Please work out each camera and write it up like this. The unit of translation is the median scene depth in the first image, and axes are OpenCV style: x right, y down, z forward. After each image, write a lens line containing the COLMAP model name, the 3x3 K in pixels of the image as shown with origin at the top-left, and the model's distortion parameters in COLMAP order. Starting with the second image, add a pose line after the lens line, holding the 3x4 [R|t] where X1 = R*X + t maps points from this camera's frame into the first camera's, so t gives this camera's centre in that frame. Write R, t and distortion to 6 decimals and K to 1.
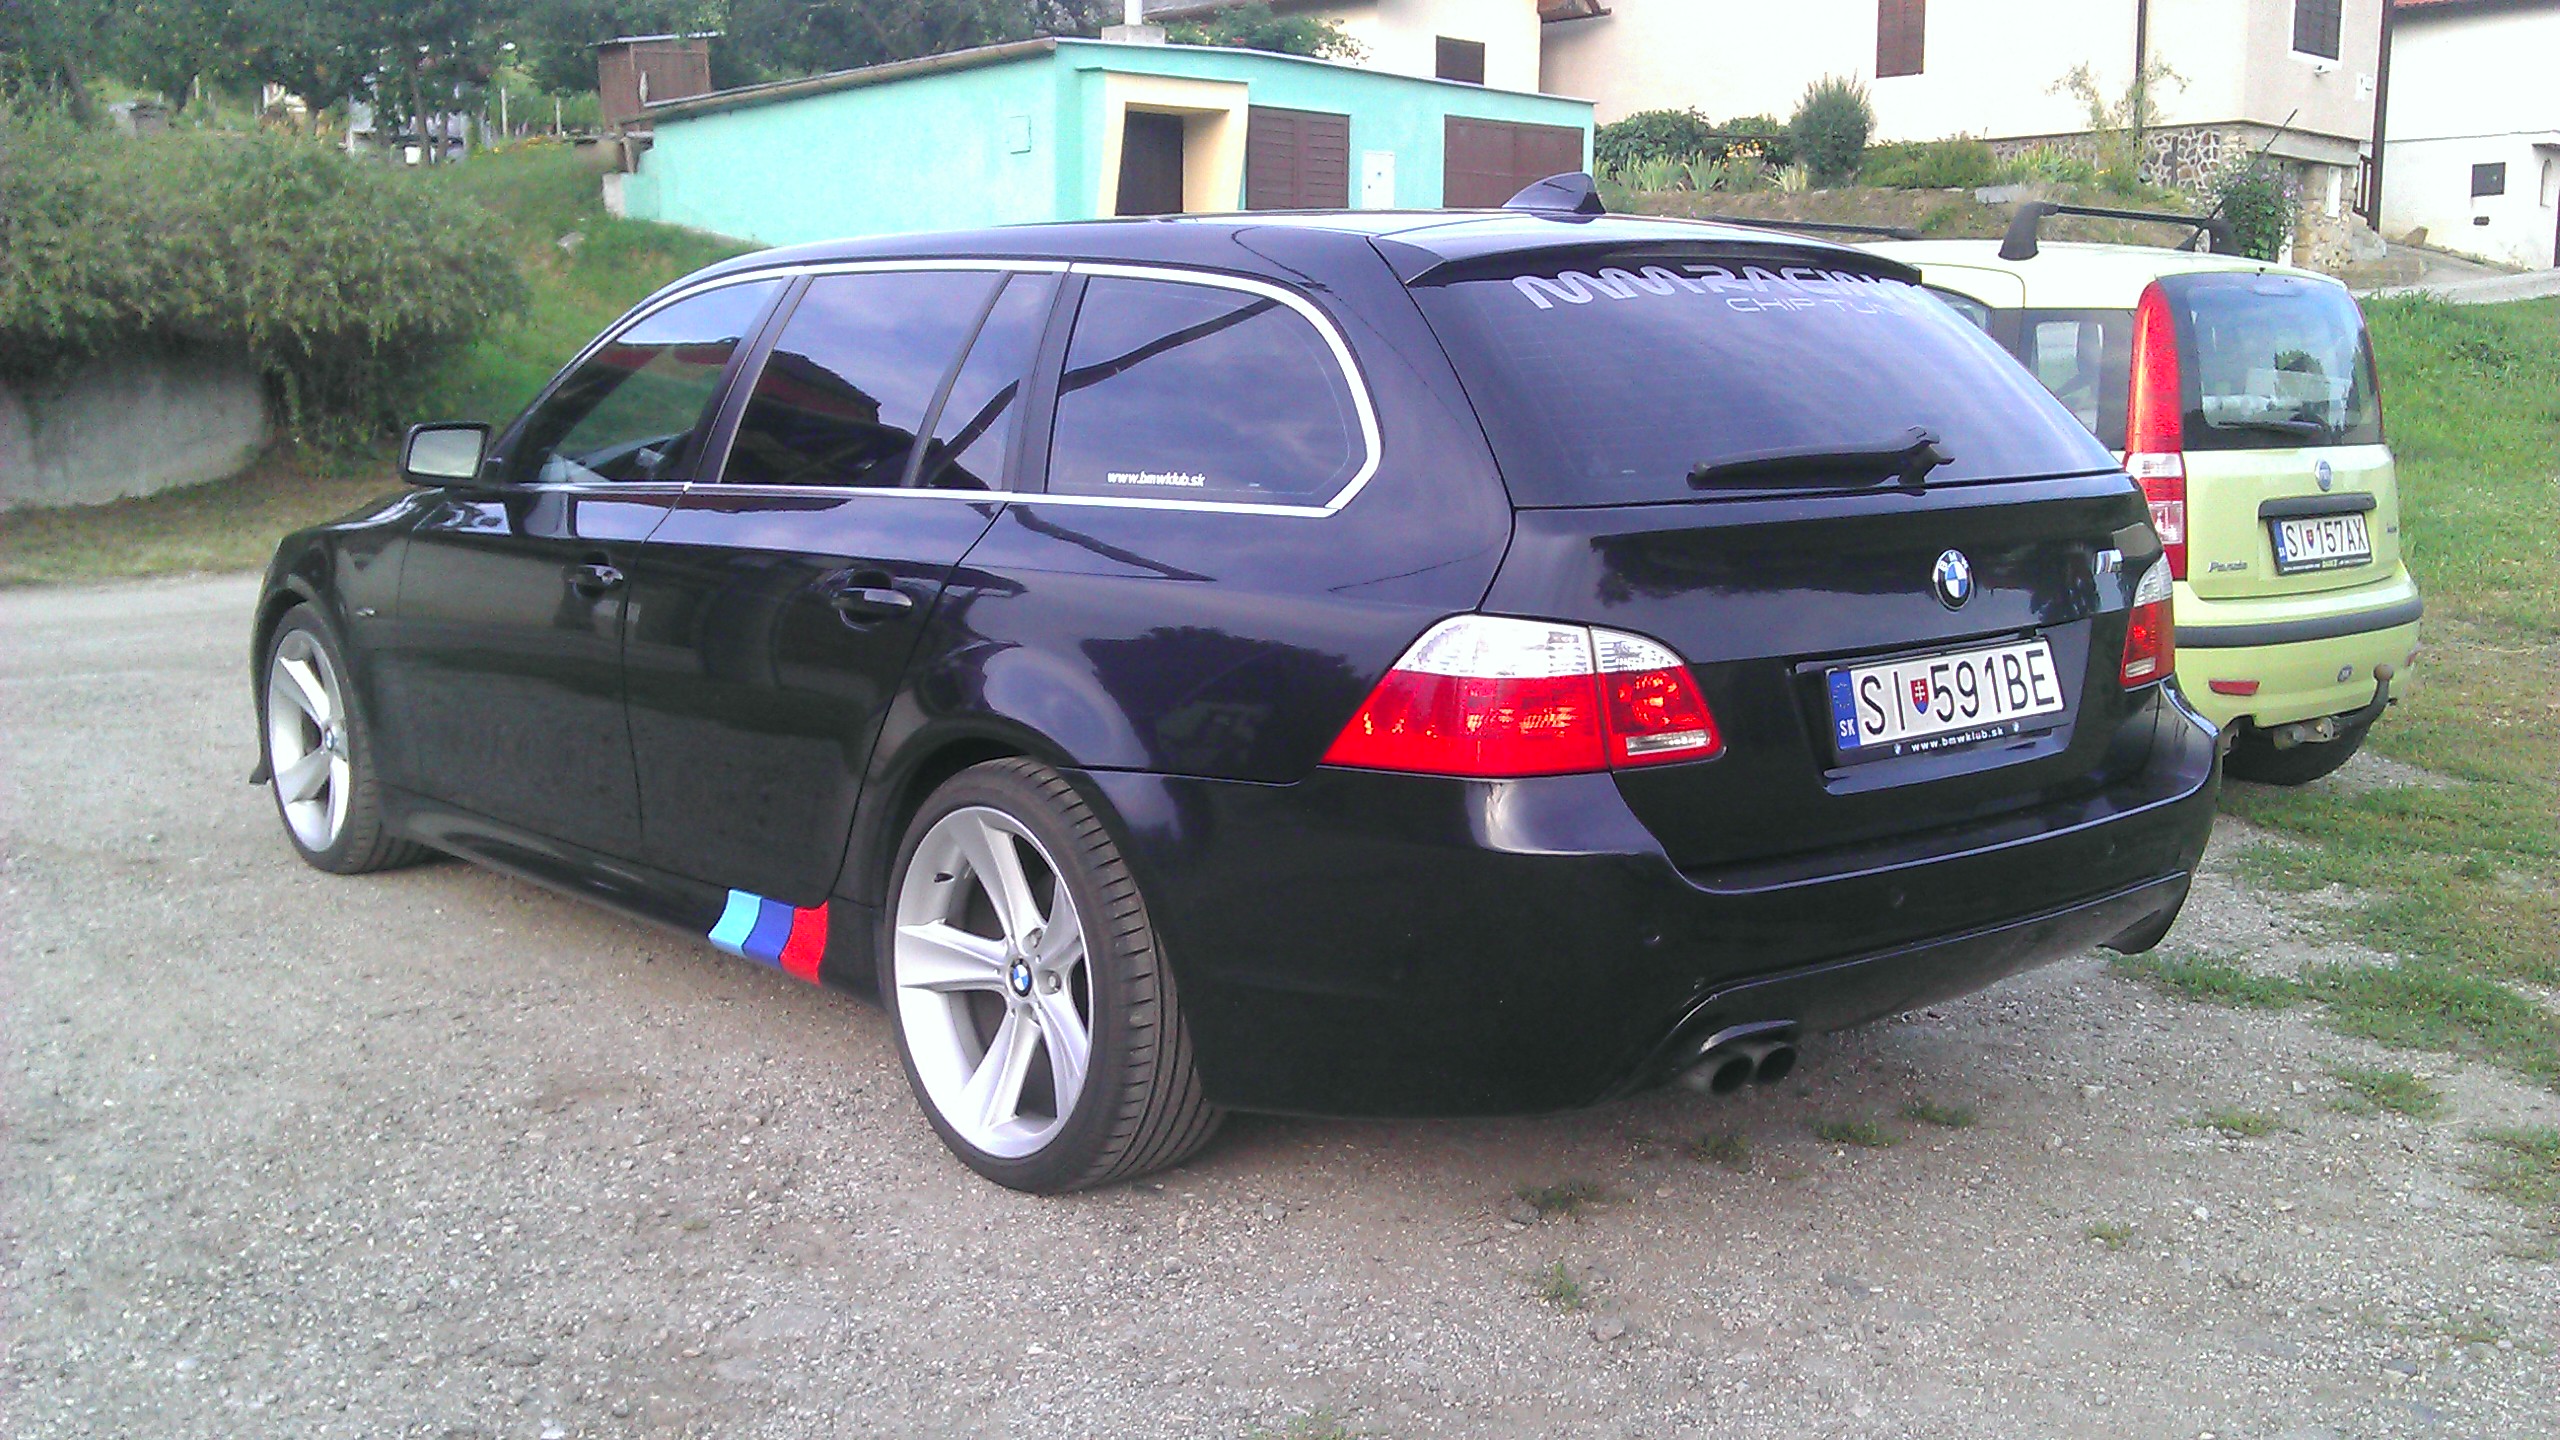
lens RADIAL K [[2544.7, 0, 1259.3], [0, 2544.7, 732.6], [0, 0, 1]] dist [0.022316, 0.000000]
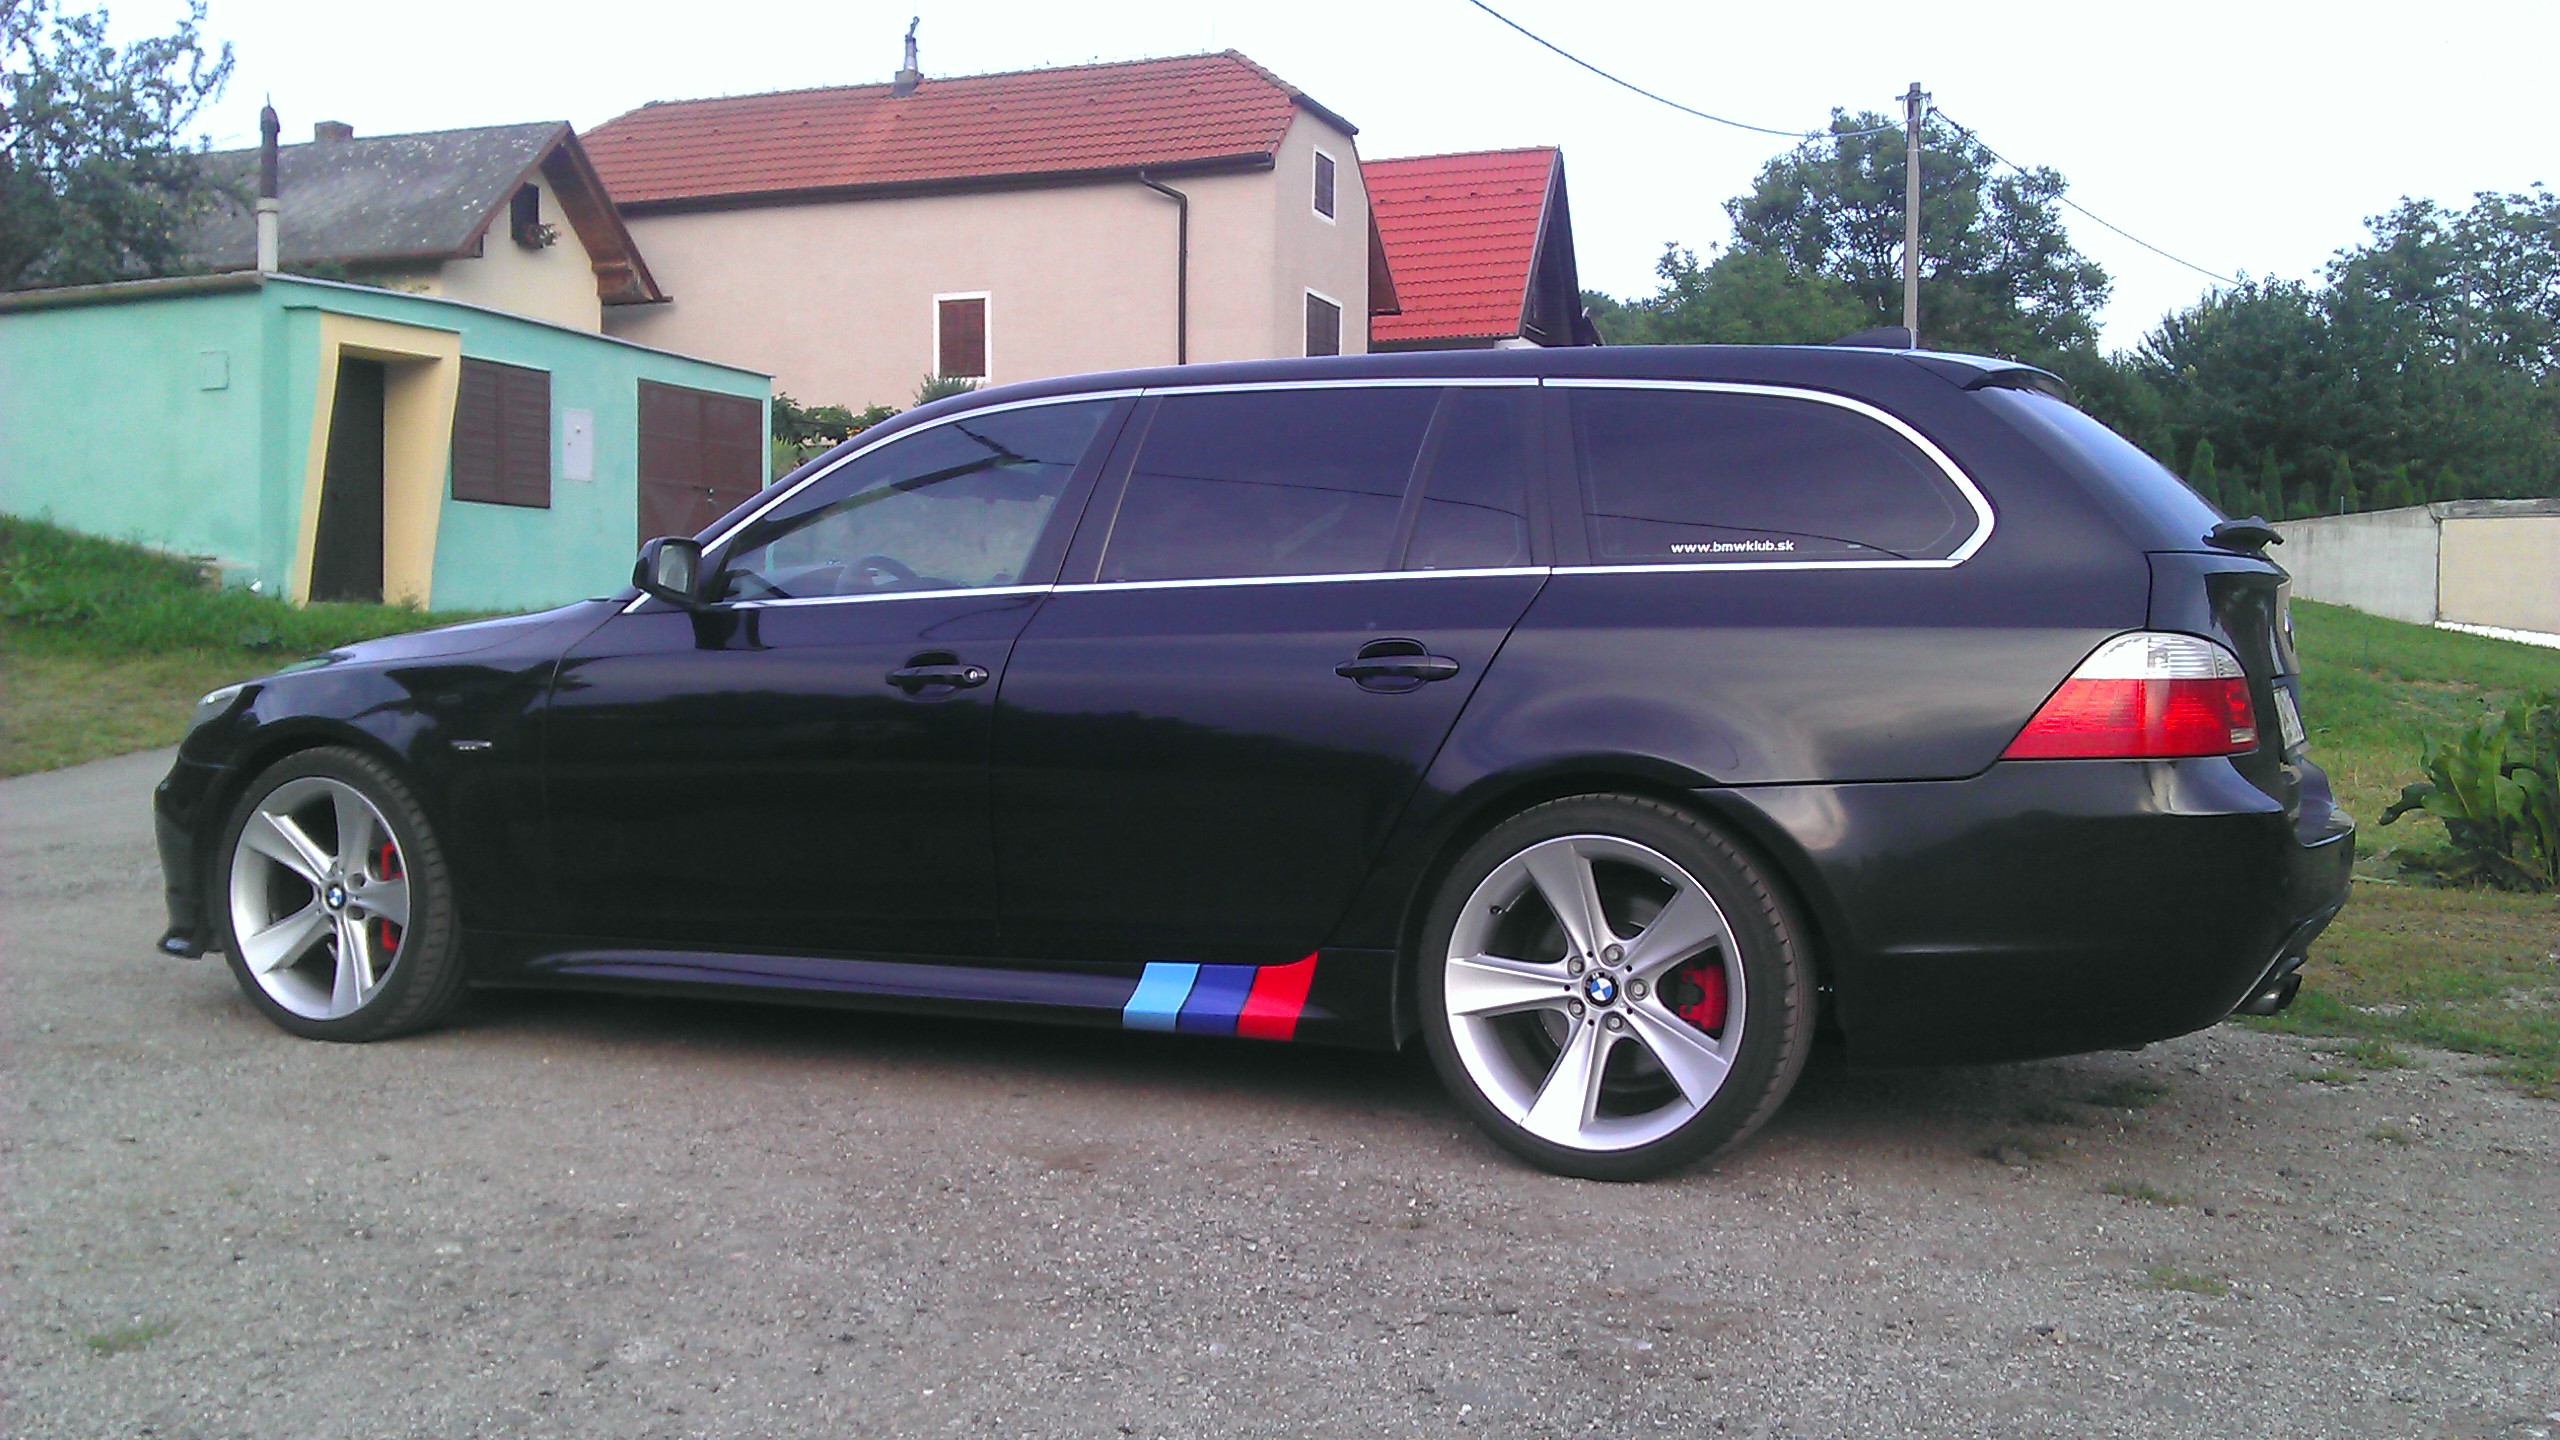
lens RADIAL K [[2544.7, 0, 1275.4], [0, 2544.7, 703.0], [0, 0, 1]] dist [0.022316, 0.000000]
pose [[0.909802, -0.002089, 0.415038, -0.709533], [0.055319, 0.991676, -0.116273, 0.095902], [-0.411340, 0.128745, 0.902344, 0.028401]]
